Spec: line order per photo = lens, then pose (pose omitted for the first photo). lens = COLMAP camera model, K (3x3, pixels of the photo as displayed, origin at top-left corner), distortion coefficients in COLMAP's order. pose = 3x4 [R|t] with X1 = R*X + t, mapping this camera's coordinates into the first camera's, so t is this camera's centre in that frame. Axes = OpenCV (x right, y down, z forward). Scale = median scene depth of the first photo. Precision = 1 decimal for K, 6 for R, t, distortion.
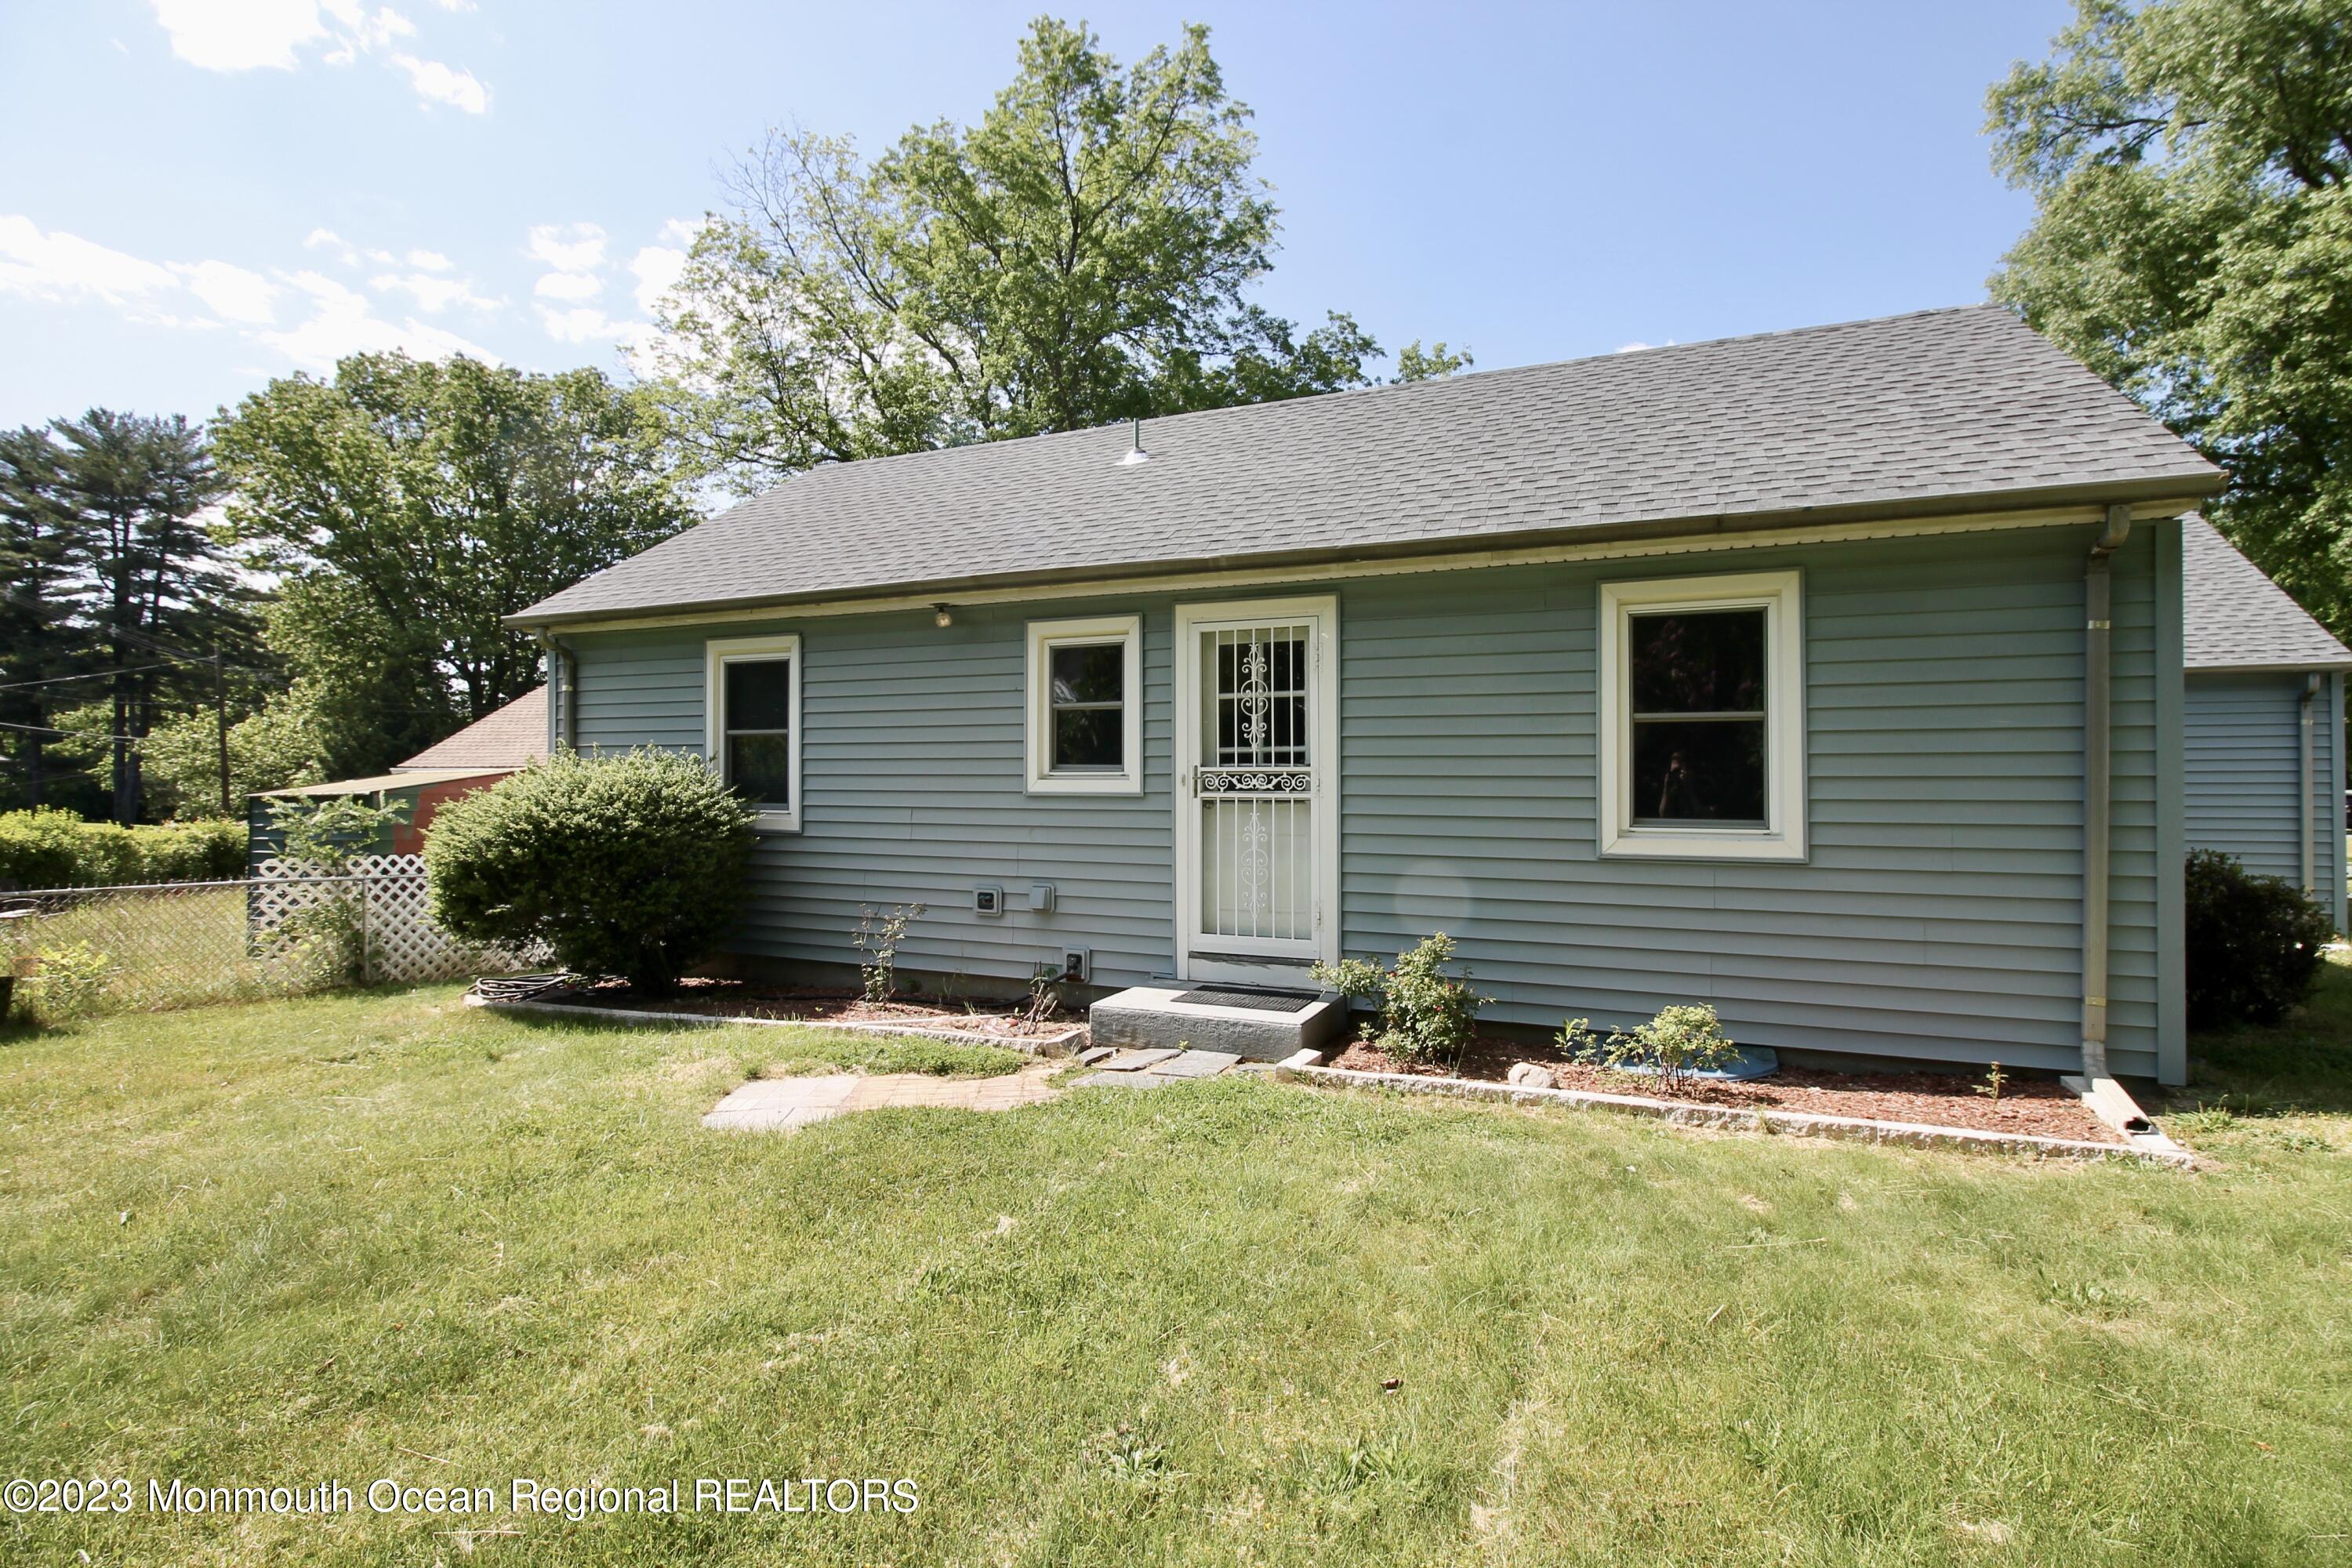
lens RADIAL K [[1092.5, 0, 1178.4], [0, 1092.5, 754.7], [0, 0, 1]] dist [-0.000155, -0.015113]
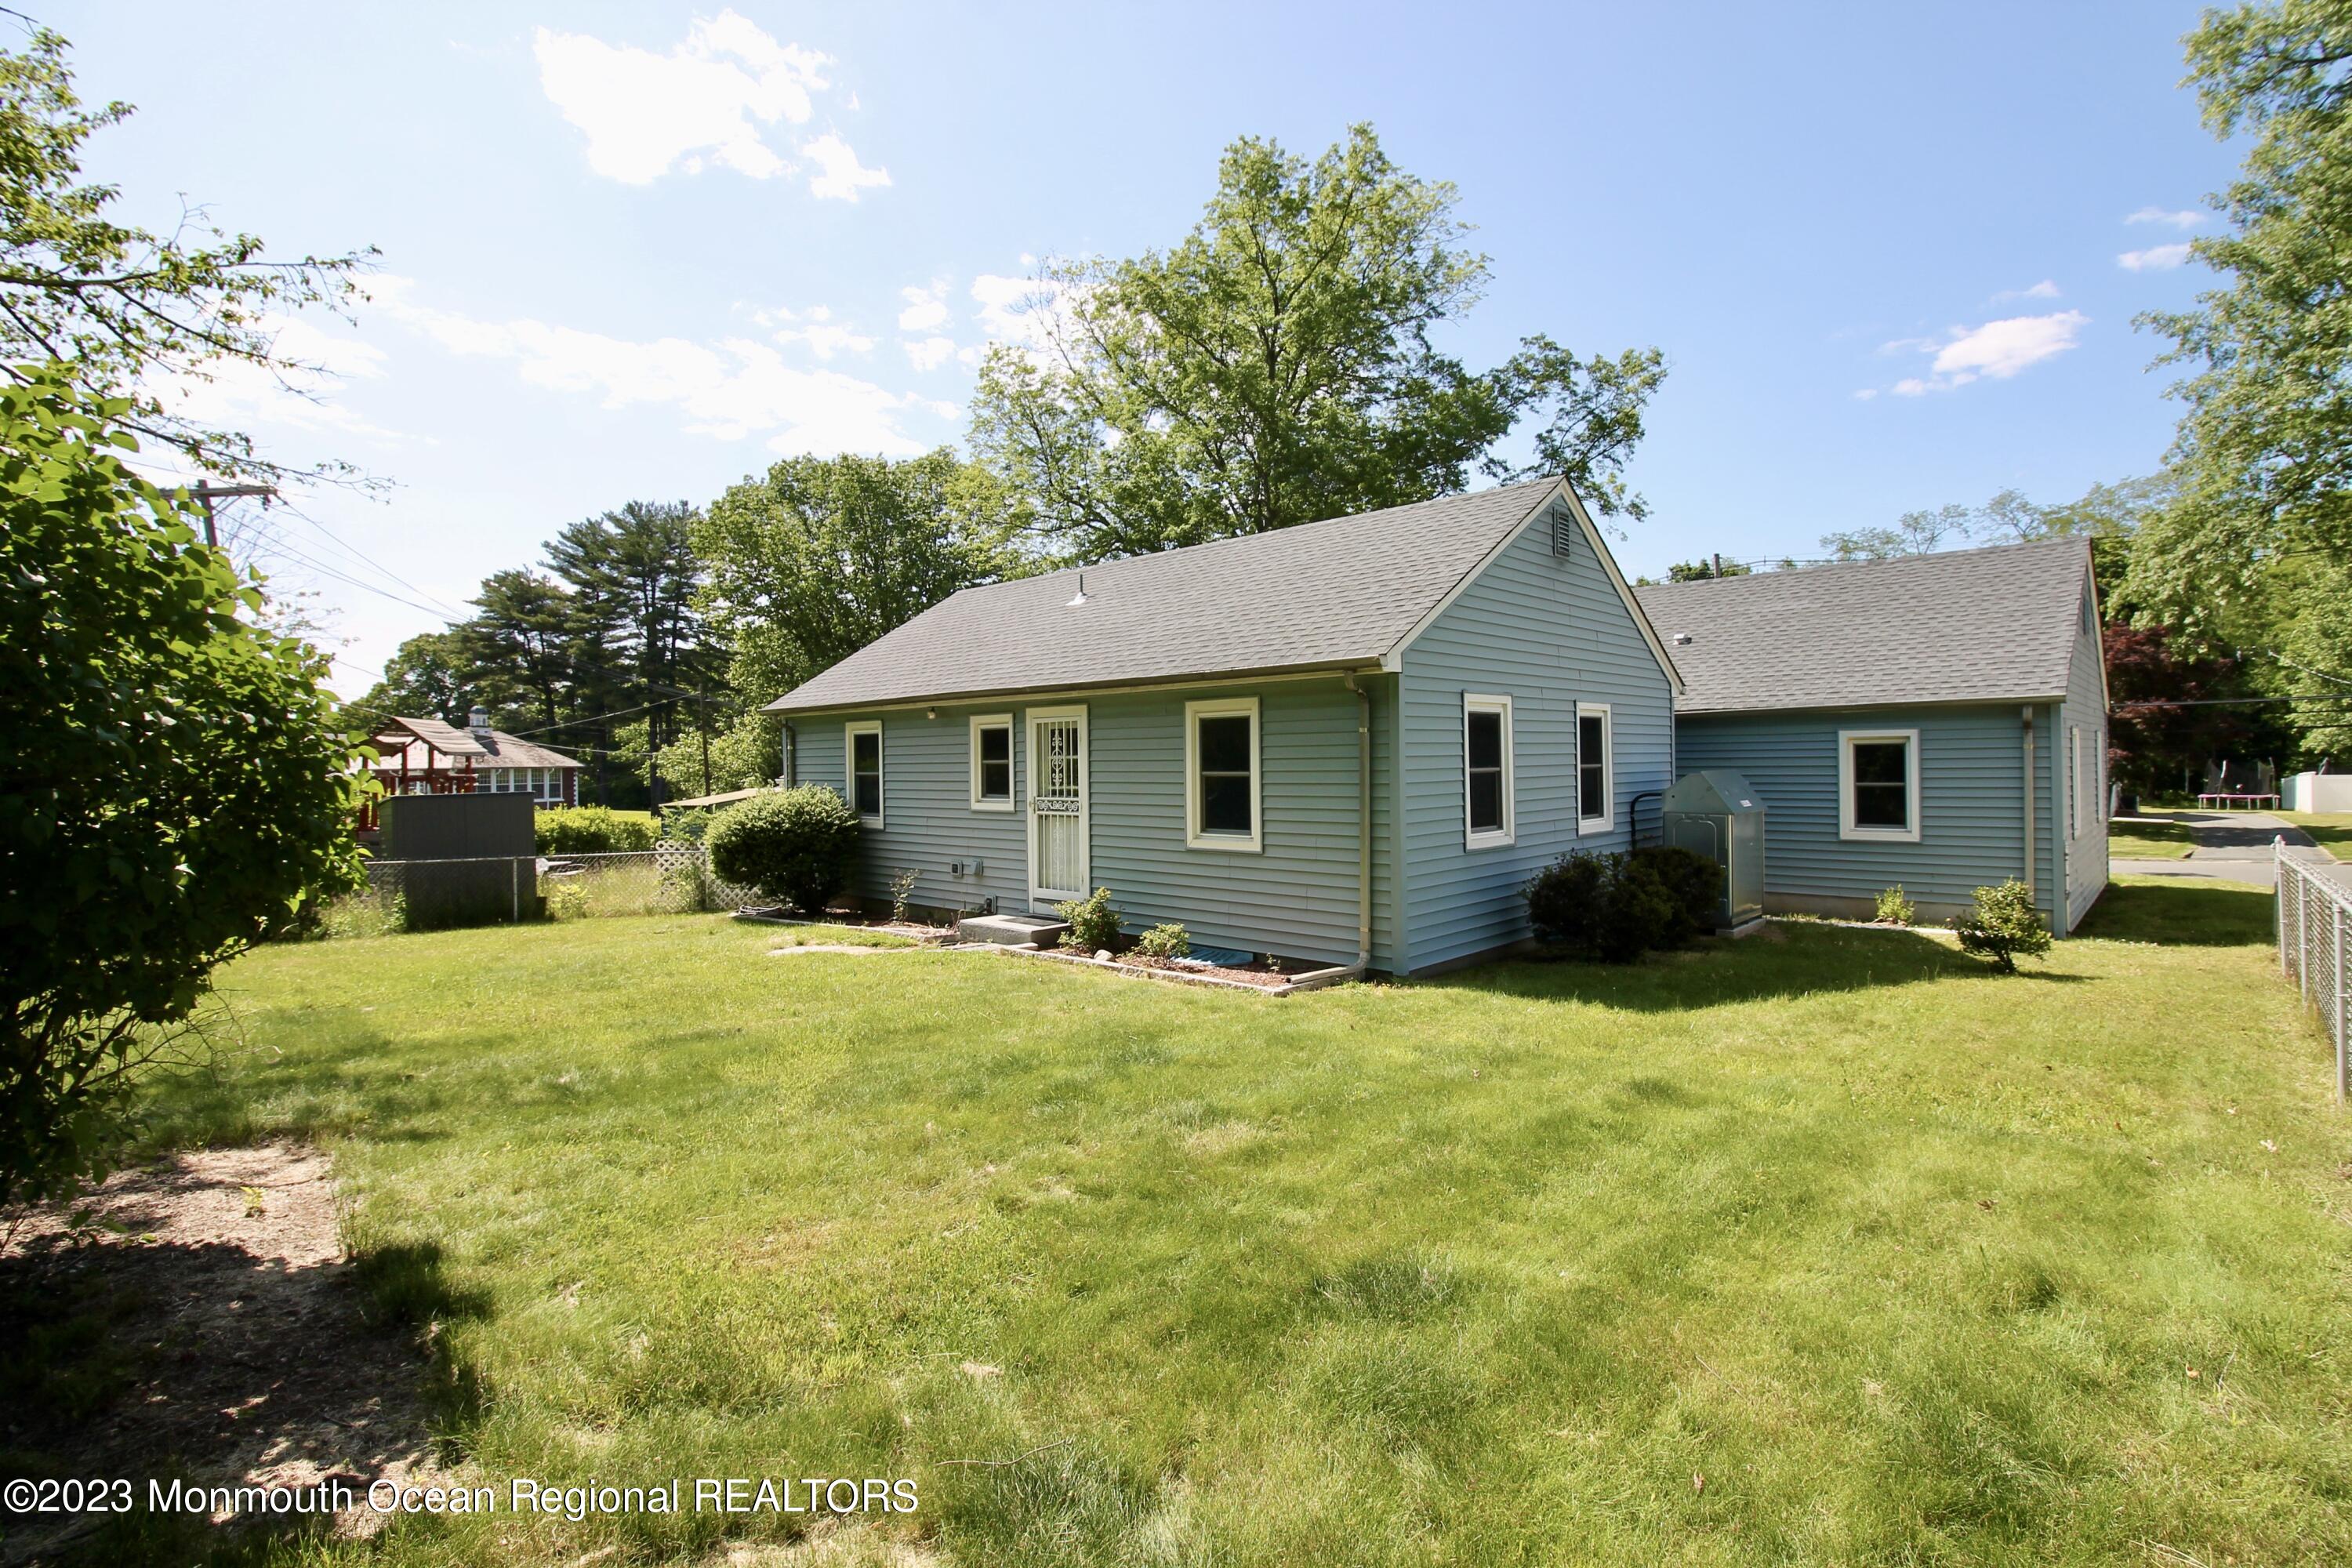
lens RADIAL K [[1068.5, 0, 1164.3], [0, 1068.5, 755.7], [0, 0, 1]] dist [-0.013671, -0.000516]
pose [[0.944140, -0.013874, -0.329251, 0.753825], [0.017017, 0.999833, 0.006667, -0.061459], [0.329104, -0.011897, 0.944219, -0.574378]]
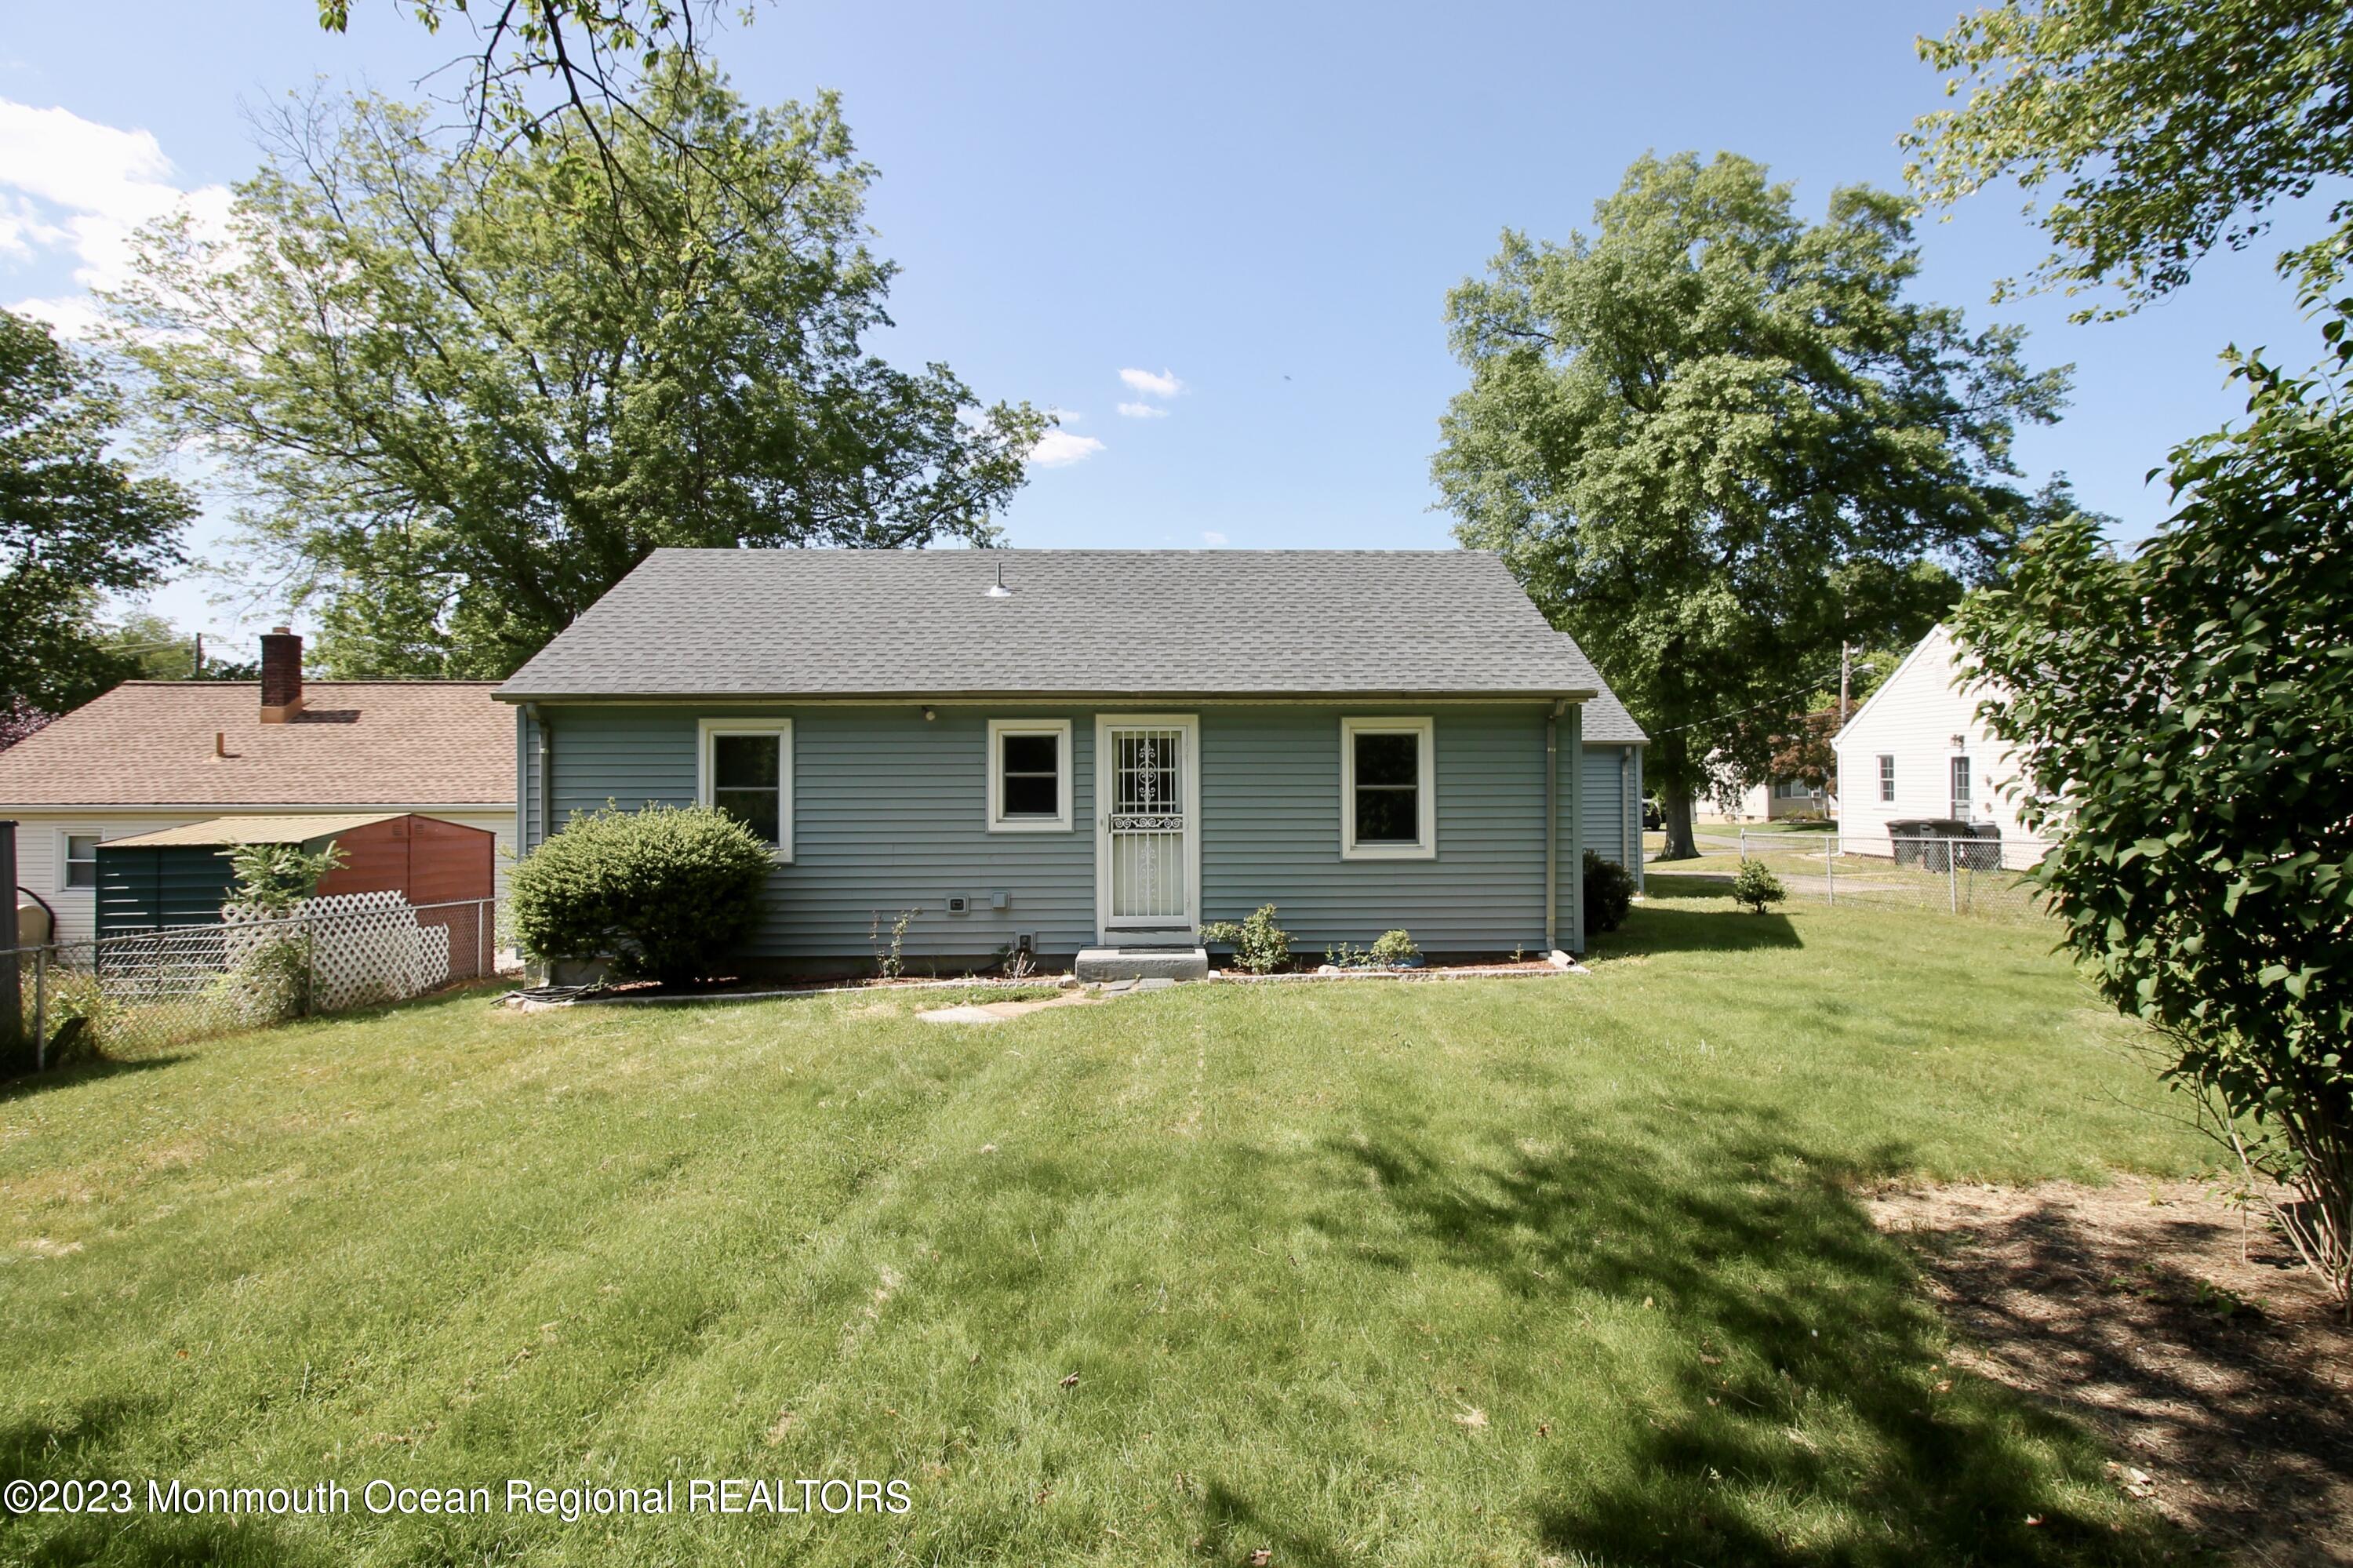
lens RADIAL K [[1111.3, 0, 1179.6], [0, 1111.3, 755.6], [0, 0, 1]] dist [-0.002647, -0.007059]
pose [[0.910279, 0.006053, 0.413950, -0.535811], [-0.001350, 0.999931, -0.011652, -0.053072], [-0.413993, 0.010047, 0.910225, -0.515939]]
